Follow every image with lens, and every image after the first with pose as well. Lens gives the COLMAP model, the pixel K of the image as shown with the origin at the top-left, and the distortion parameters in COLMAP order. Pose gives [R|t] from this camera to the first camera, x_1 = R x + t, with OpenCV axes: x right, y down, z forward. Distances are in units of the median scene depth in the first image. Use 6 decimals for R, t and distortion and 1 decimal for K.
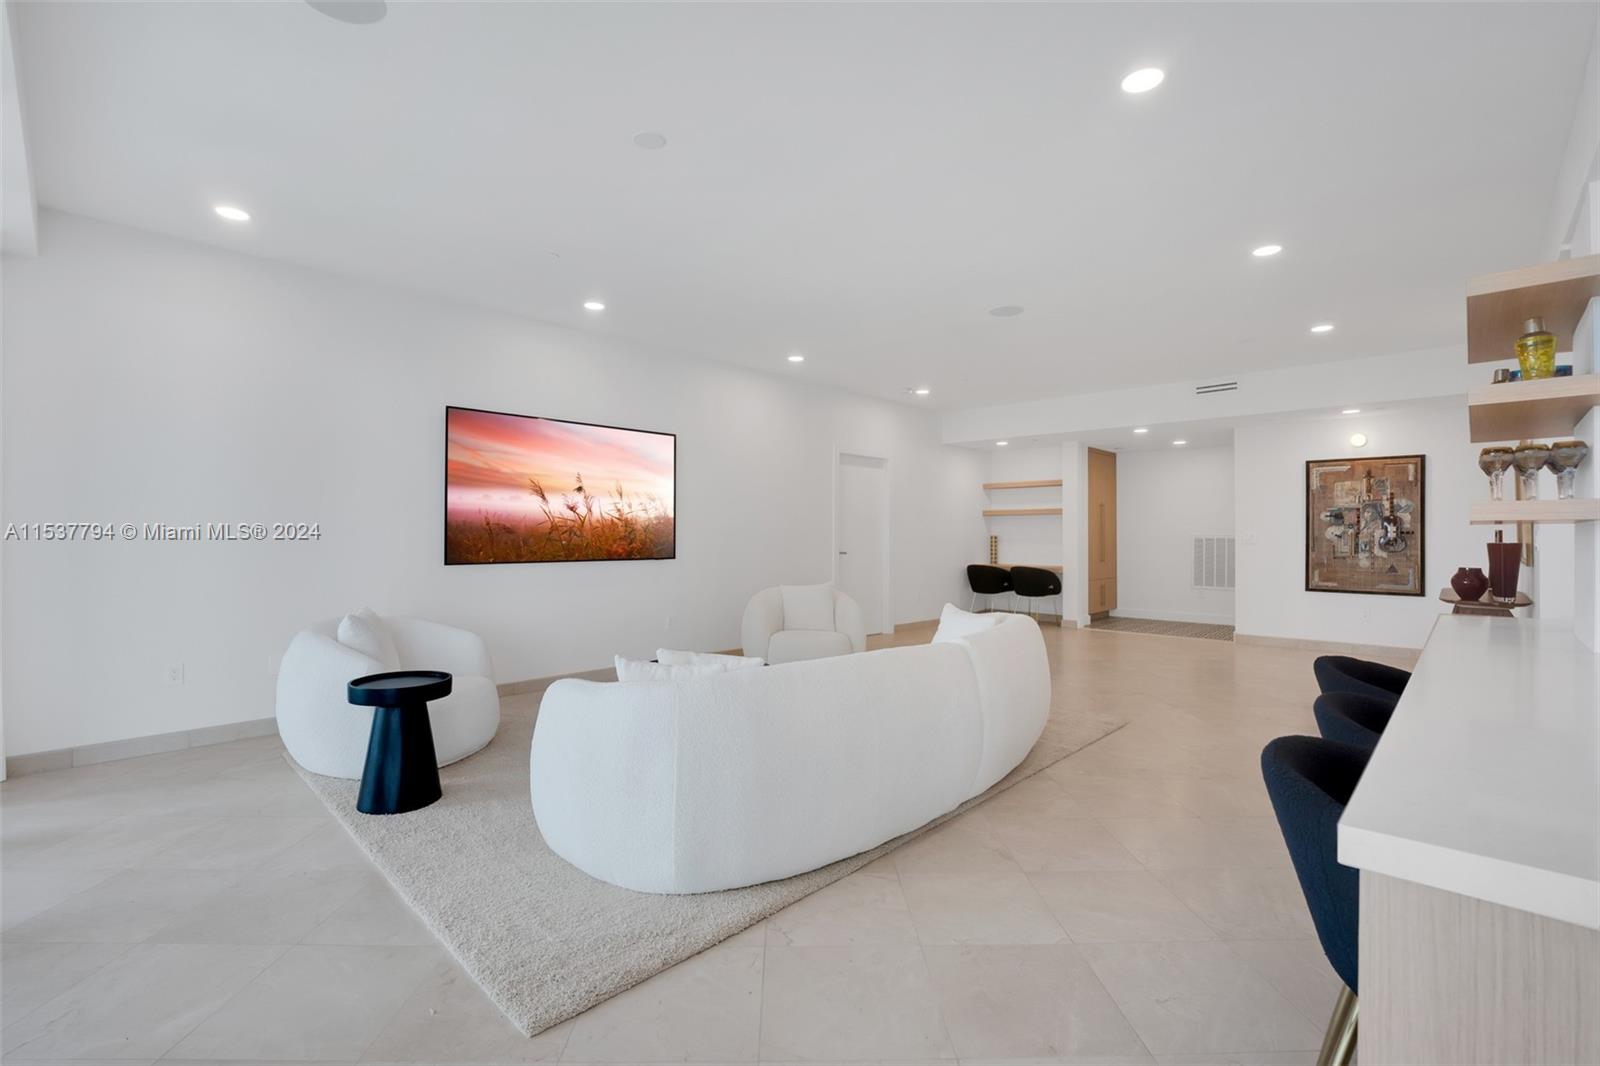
lens RADIAL K [[707.9, 0, 797.7], [0, 707.9, 529.9], [0, 0, 1]] dist [-0.021658, 0.000403]
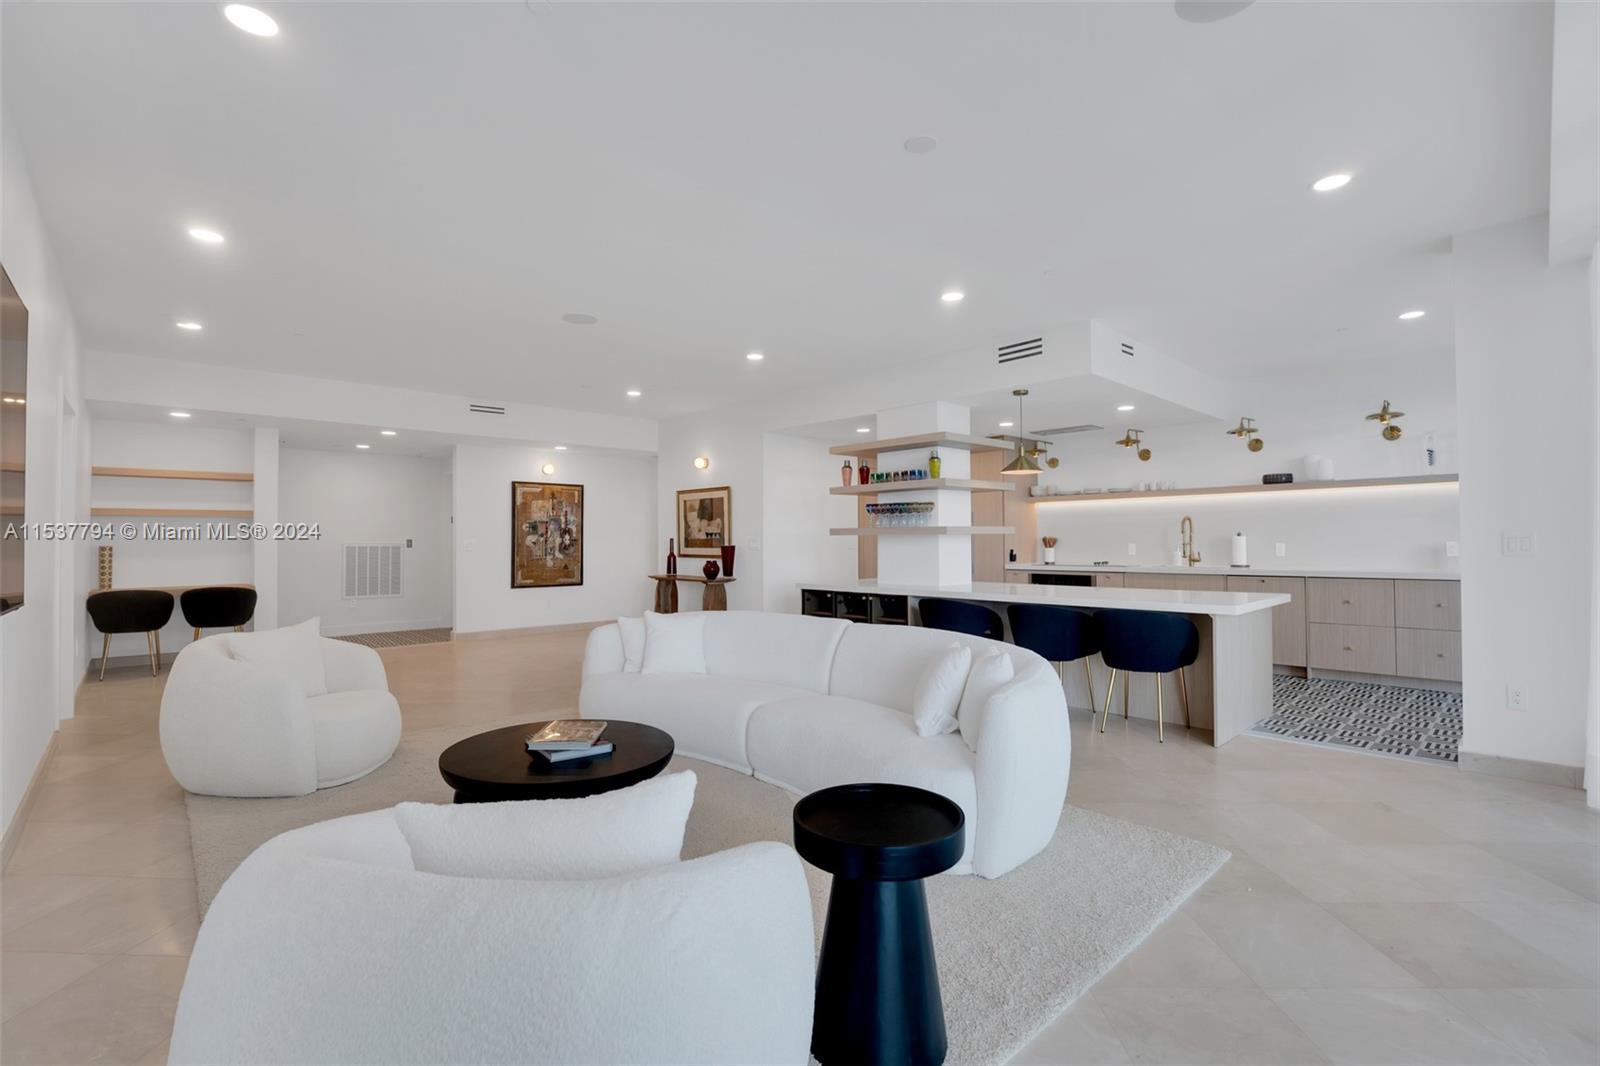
lens RADIAL K [[707.9, 0, 797.7], [0, 707.9, 529.9], [0, 0, 1]] dist [-0.021658, 0.000403]
pose [[0.054546, 0.011858, 0.998441, -0.855728], [-0.000511, 0.999930, -0.011848, 0.000241], [-0.998511, 0.000136, 0.054548, 0.810108]]
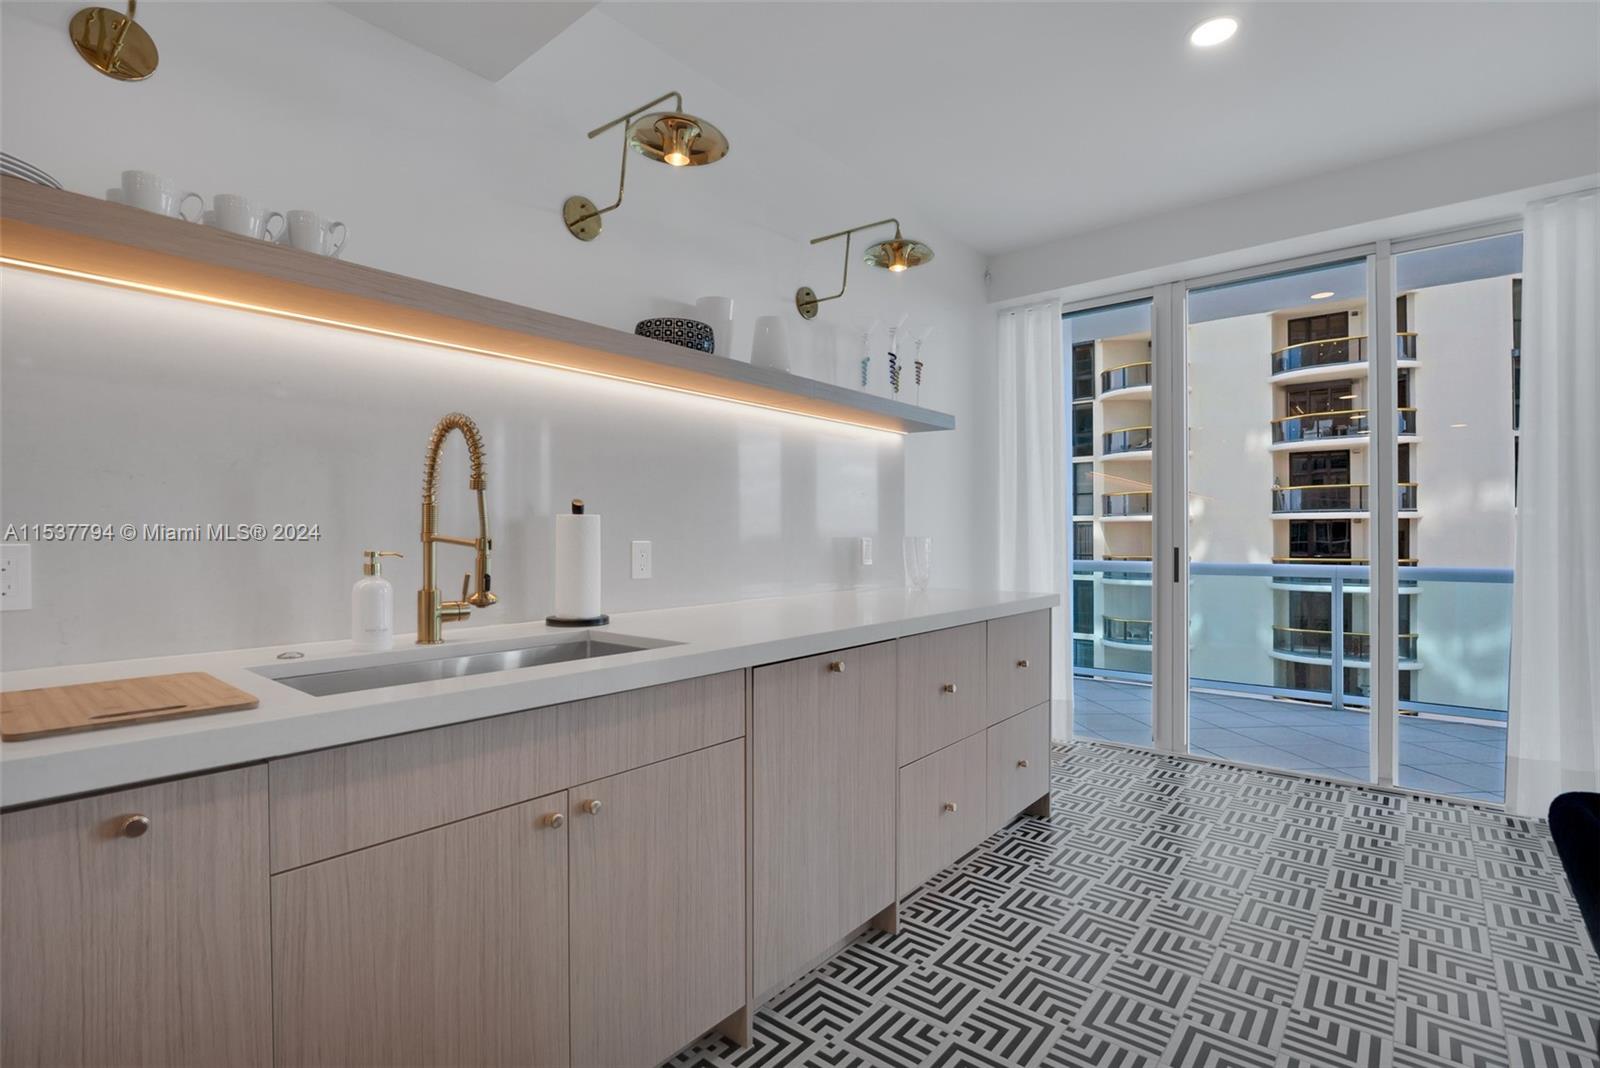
lens RADIAL K [[759.6, 0, 800.0], [0, 759.6, 534.0], [0, 0, 1]] dist [0.002195, 0.000305]
pose [[-0.996818, -0.004079, -0.079612, 0.820444], [-0.003087, 0.999916, -0.012578, 0.014061], [0.079657, -0.012292, -0.996747, 0.352108]]
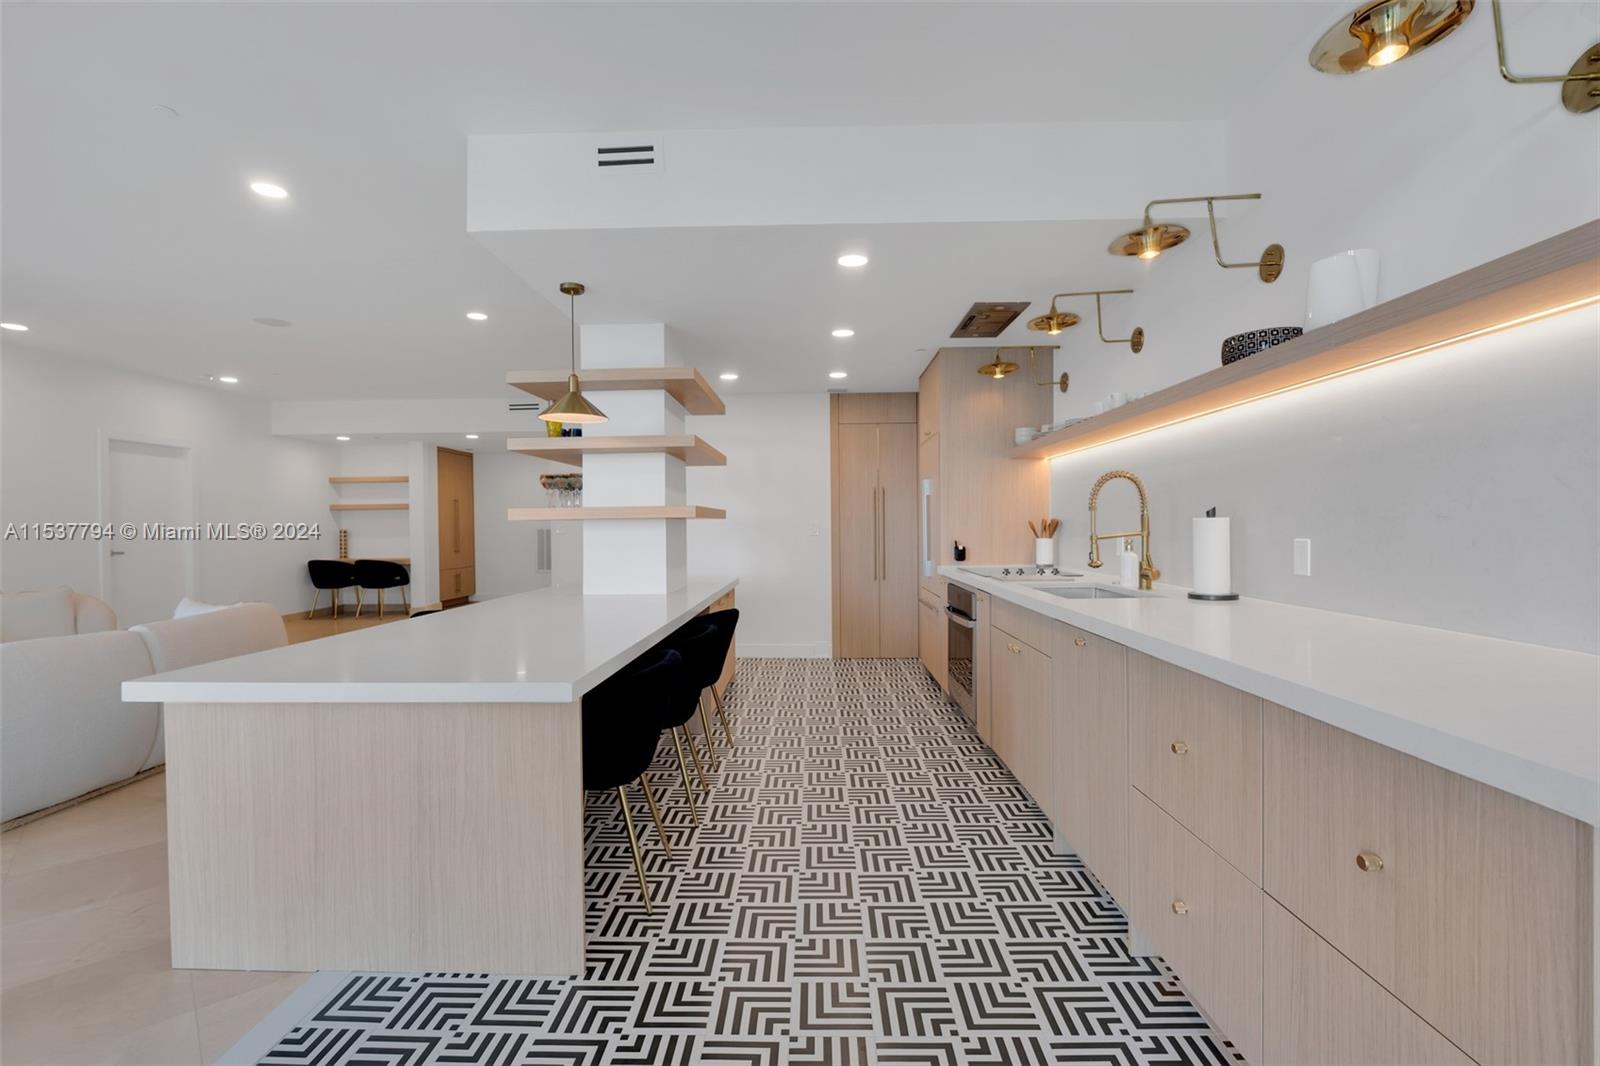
lens RADIAL K [[707.9, 0, 797.7], [0, 707.9, 529.9], [0, 0, 1]] dist [-0.021658, 0.000403]
pose [[0.736329, -0.016390, 0.676425, 0.206325], [0.007943, 0.999847, 0.015580, -0.006717], [-0.676577, -0.006099, 0.736347, -0.403123]]
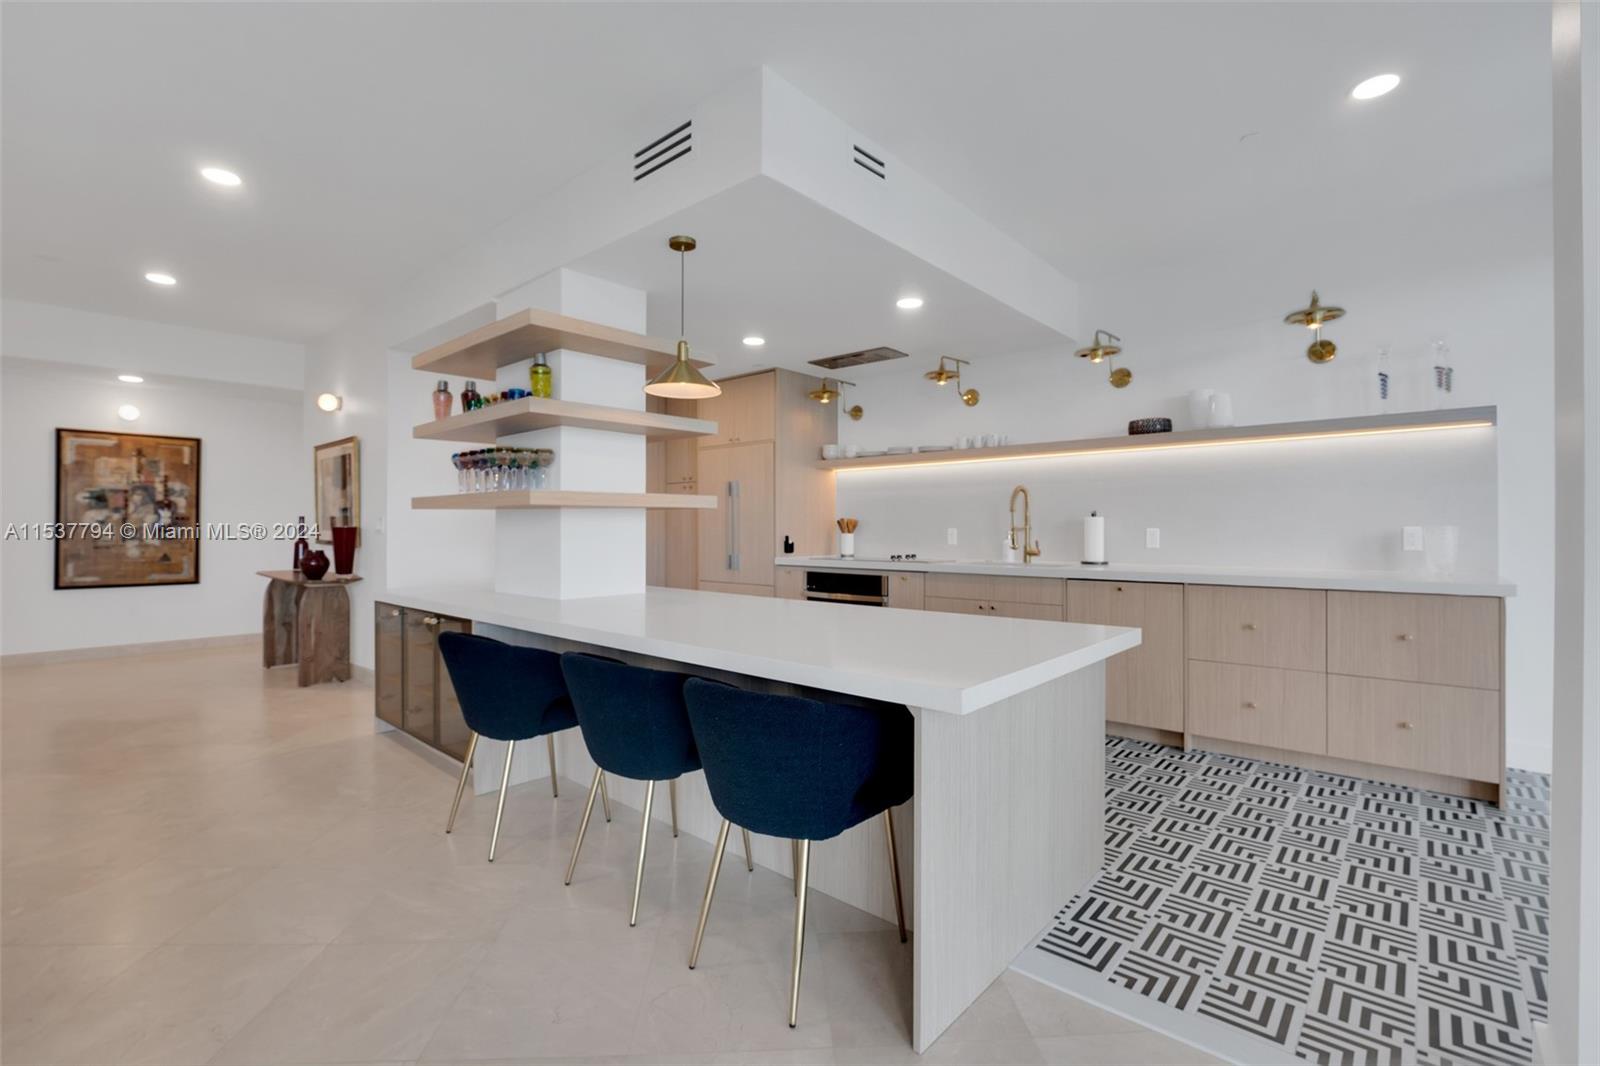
lens RADIAL K [[707.9, 0, 797.7], [0, 707.9, 529.9], [0, 0, 1]] dist [-0.021658, 0.000403]
pose [[-0.039994, -0.006026, 0.999182, -0.178840], [-0.008116, 0.999951, 0.005705, 0.012724], [-0.999167, -0.007881, -0.040041, 0.337443]]
